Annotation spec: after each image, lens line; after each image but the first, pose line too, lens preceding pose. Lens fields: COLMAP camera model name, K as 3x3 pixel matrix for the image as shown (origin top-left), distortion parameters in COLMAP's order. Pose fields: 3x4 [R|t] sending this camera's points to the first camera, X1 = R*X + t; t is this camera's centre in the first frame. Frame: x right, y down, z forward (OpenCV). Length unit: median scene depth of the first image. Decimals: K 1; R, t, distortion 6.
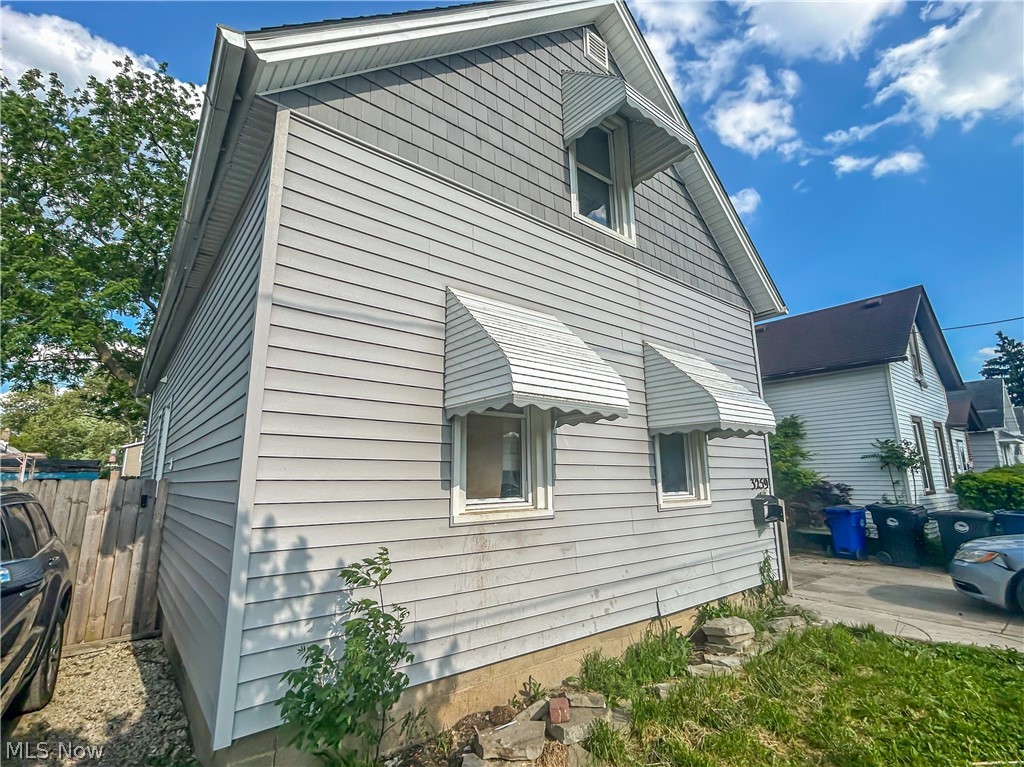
lens RADIAL K [[487.3, 0, 512.0], [0, 487.3, 383.5], [0, 0, 1]] dist [-0.000855, 0.000287]
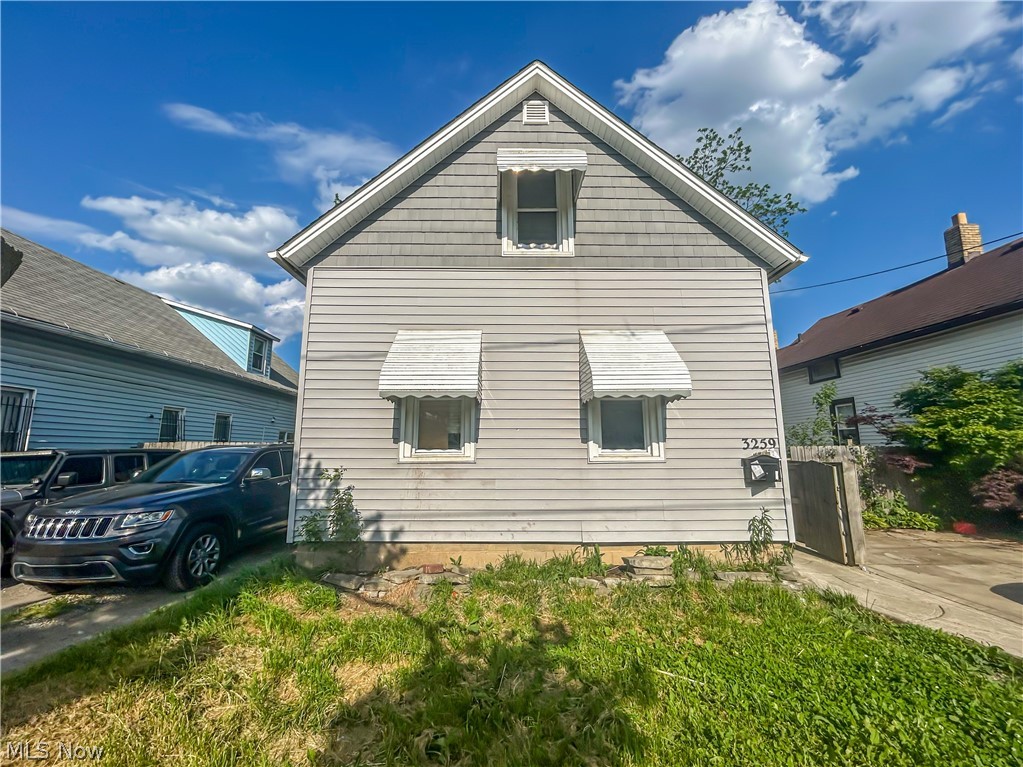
lens RADIAL K [[421.8, 0, 507.4], [0, 421.8, 382.8], [0, 0, 1]] dist [0.001264, 0.000100]
pose [[0.783063, -0.091409, -0.615189, 1.022814], [0.117031, 0.993127, 0.001401, 0.031966], [0.610833, -0.073093, 0.788378, 0.015918]]
